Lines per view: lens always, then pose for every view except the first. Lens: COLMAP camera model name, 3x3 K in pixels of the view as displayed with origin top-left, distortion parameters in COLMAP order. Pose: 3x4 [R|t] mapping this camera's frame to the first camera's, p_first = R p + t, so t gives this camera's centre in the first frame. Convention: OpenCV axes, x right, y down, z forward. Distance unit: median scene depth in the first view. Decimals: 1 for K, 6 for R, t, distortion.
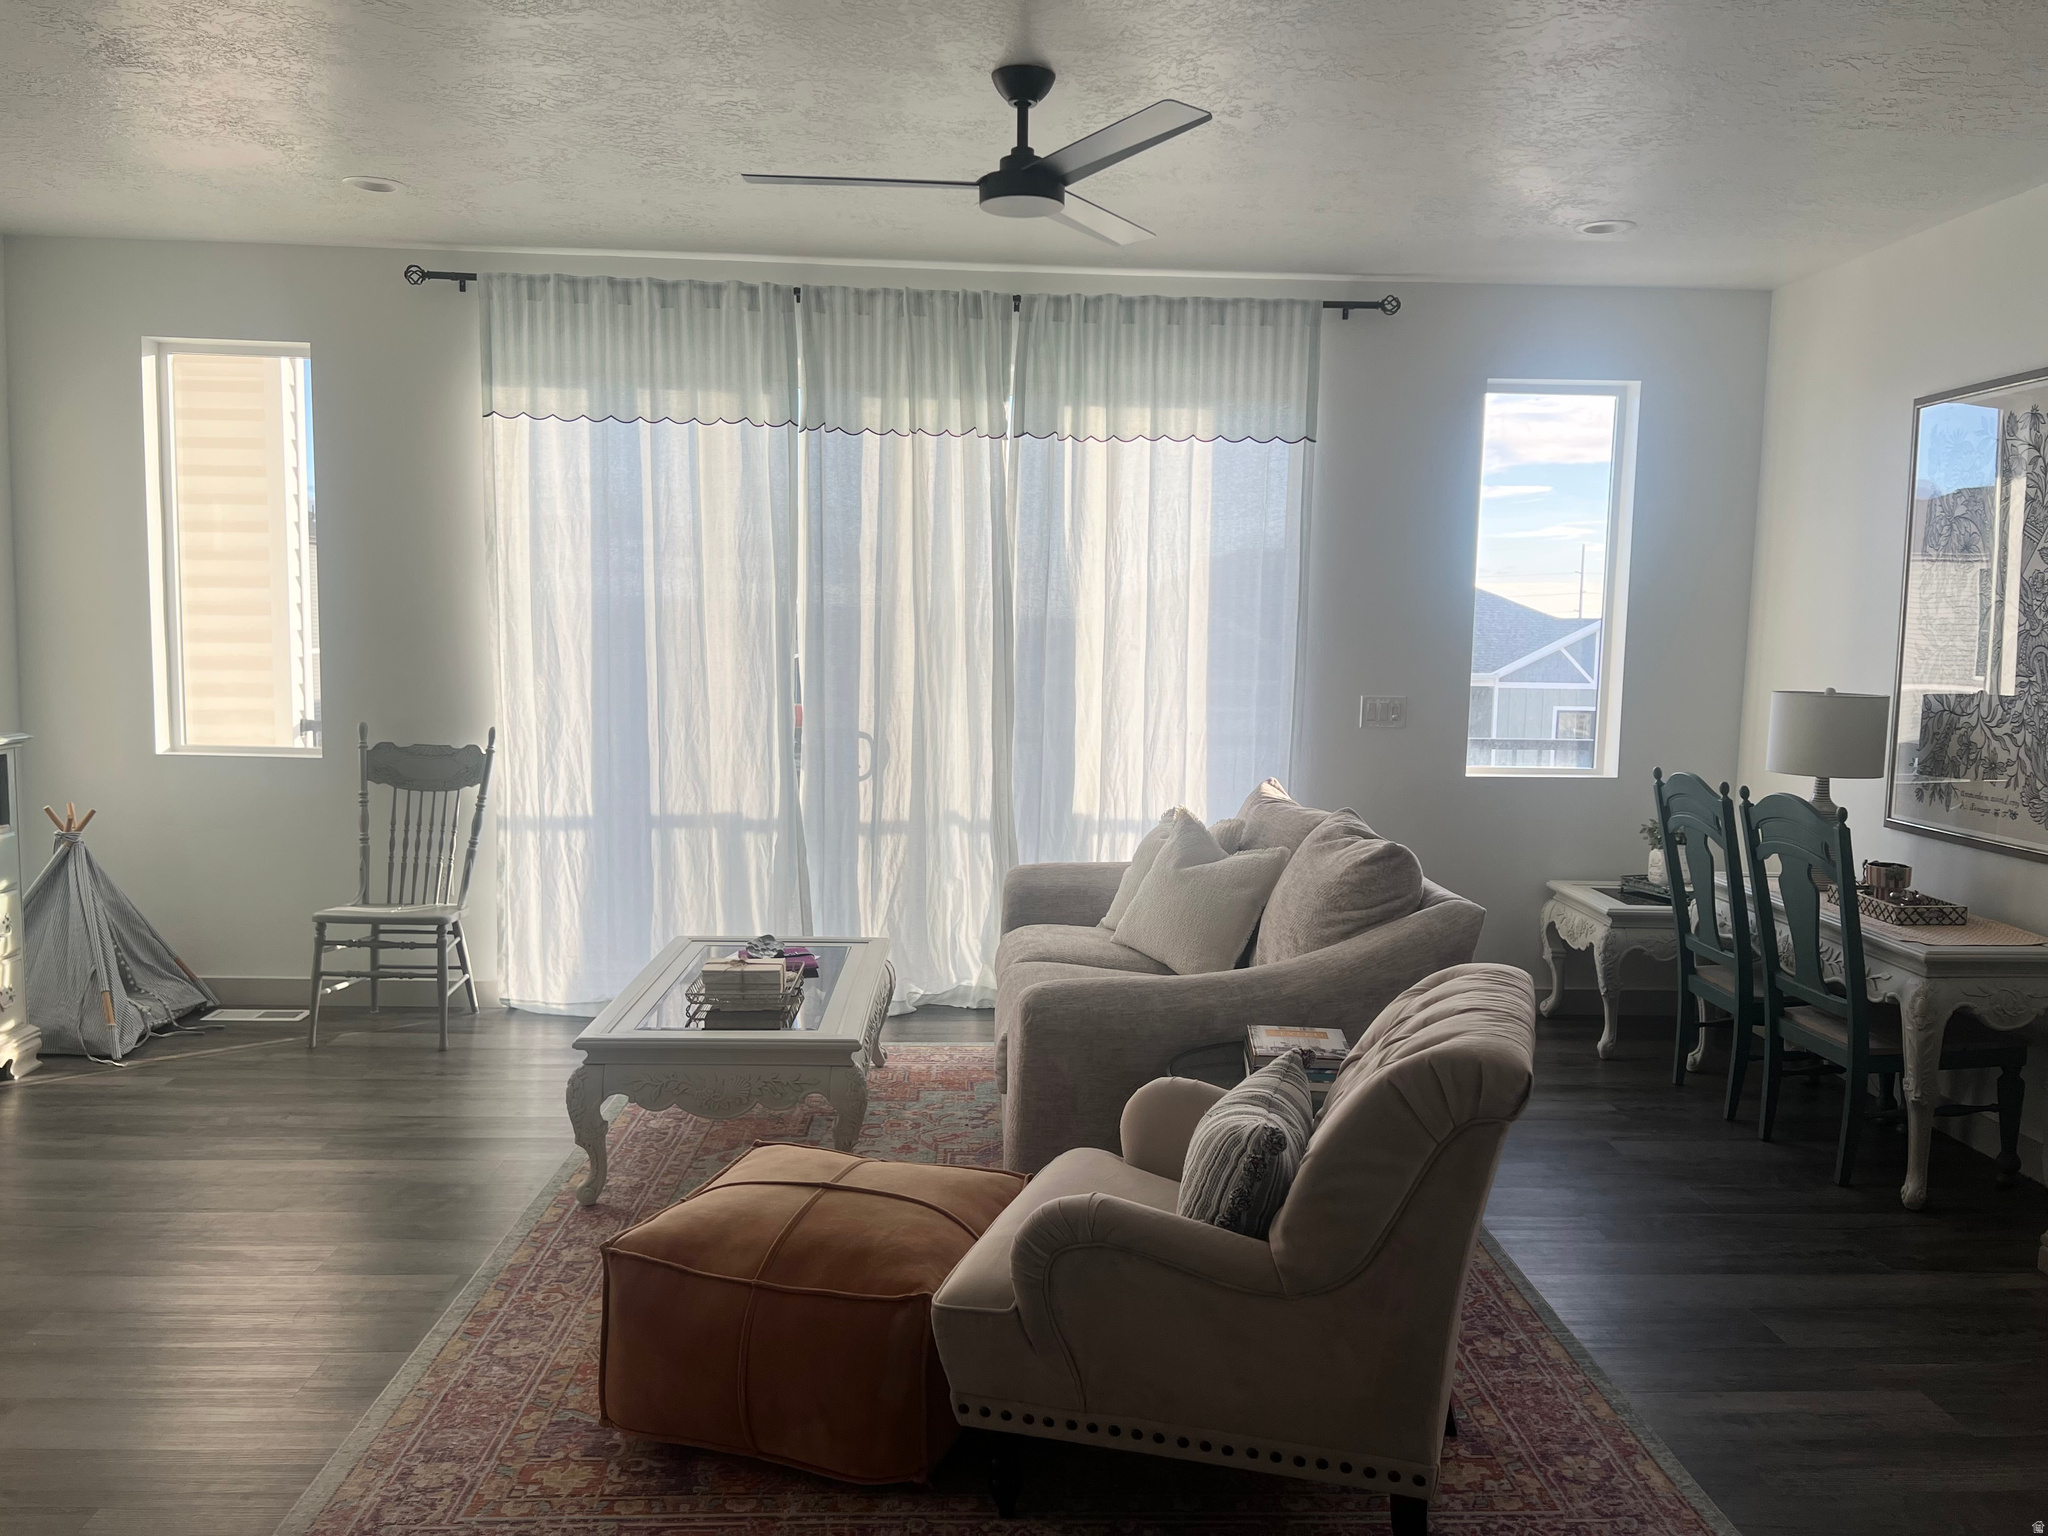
lens RADIAL K [[1551.1, 0, 1024.0], [0, 1551.1, 768.0], [0, 0, 1]] dist [0.071955, -0.084927]
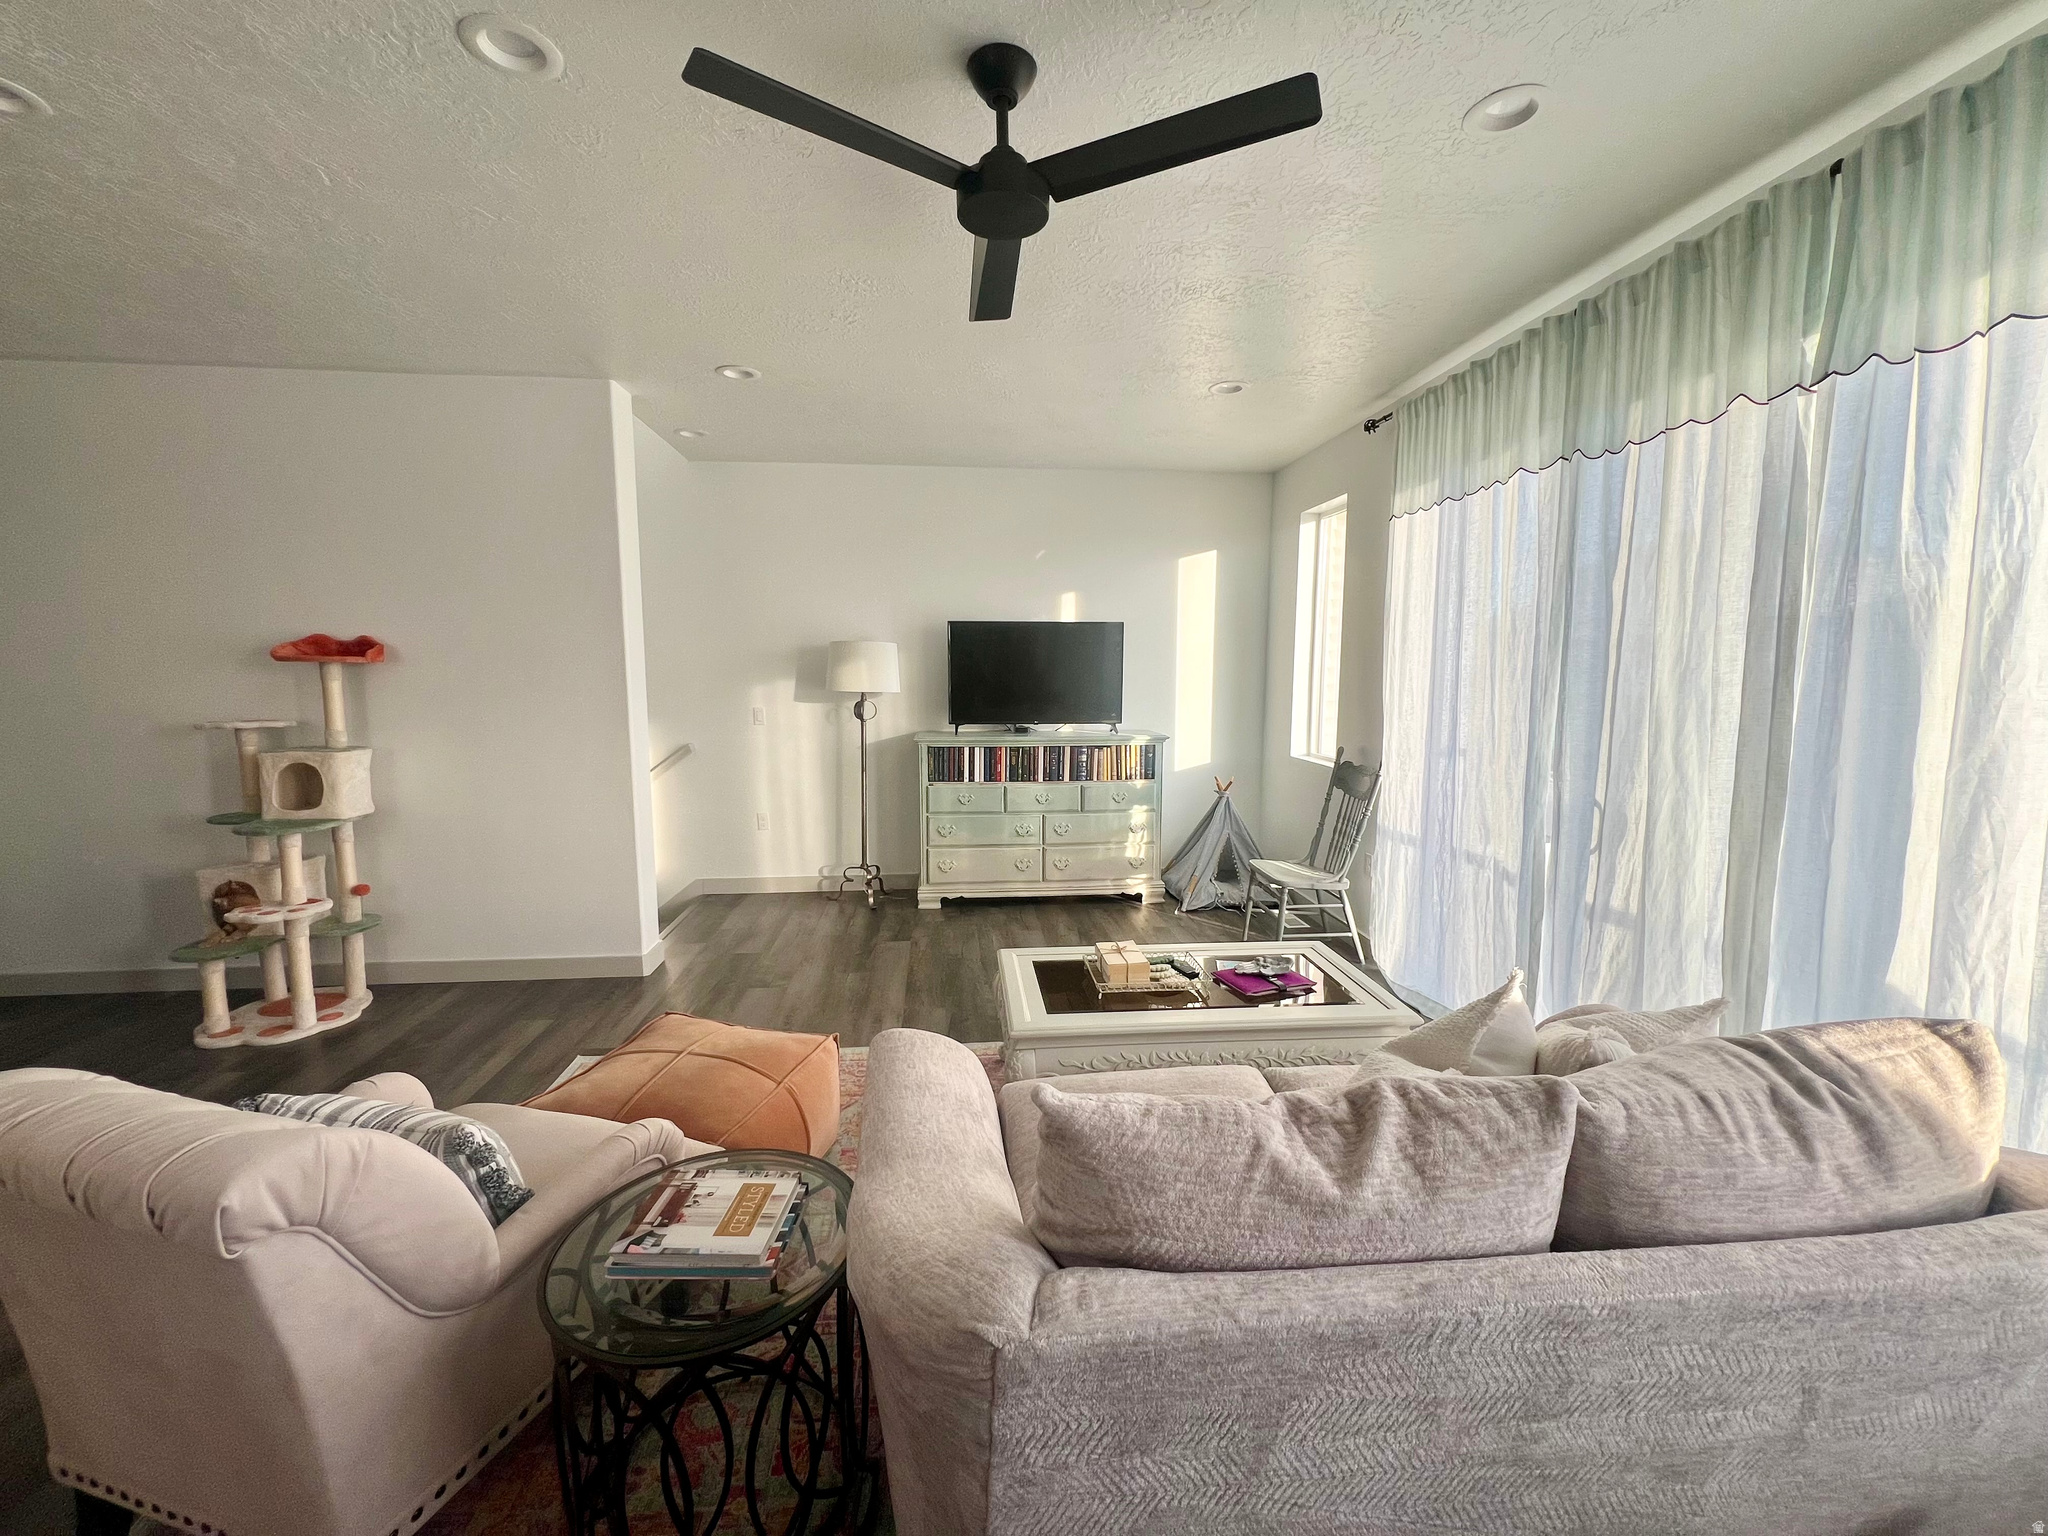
lens RADIAL K [[829.8, 0, 1019.0], [0, 829.8, 776.5], [0, 0, 1]] dist [-0.003862, -0.000099]
pose [[0.018068, 0.107393, -0.994053, 0.361409], [-0.102435, 0.989182, 0.105004, -0.054033], [0.994576, 0.099929, 0.028873, 0.690310]]
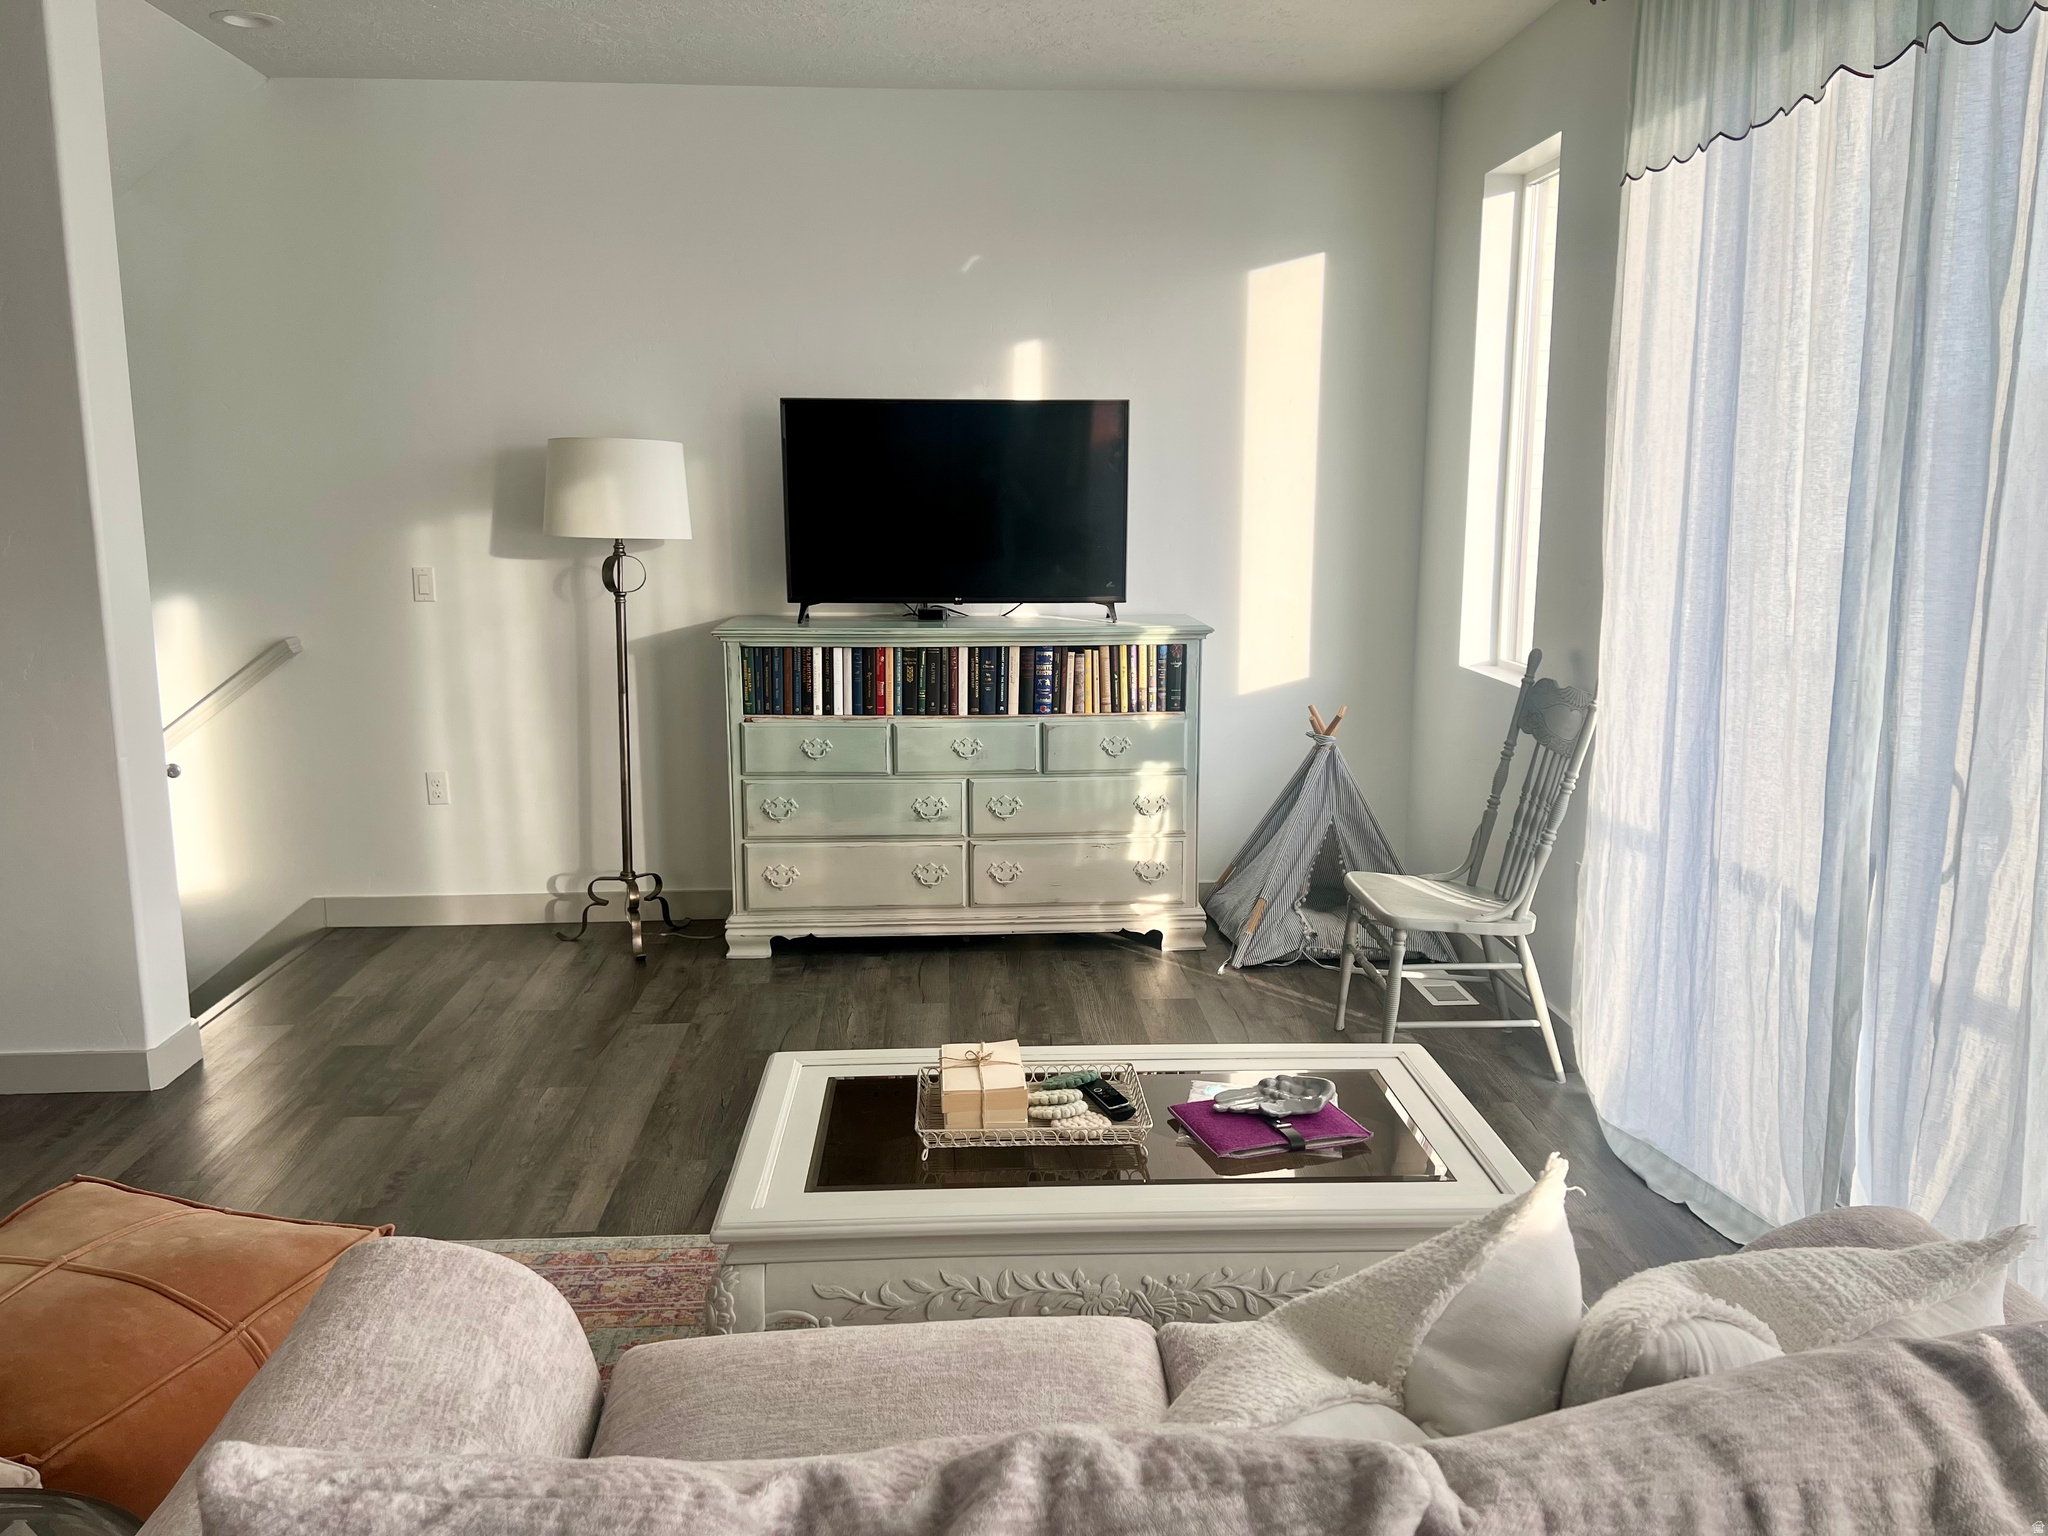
lens RADIAL K [[1551.1, 0, 1024.0], [0, 1551.1, 768.0], [0, 0, 1]] dist [0.071955, -0.084927]
pose [[-0.019726, 0.155820, -0.987588, 0.328717], [-0.101844, 0.982329, 0.157025, -0.067469], [0.994605, 0.103678, -0.003508, 0.782365]]
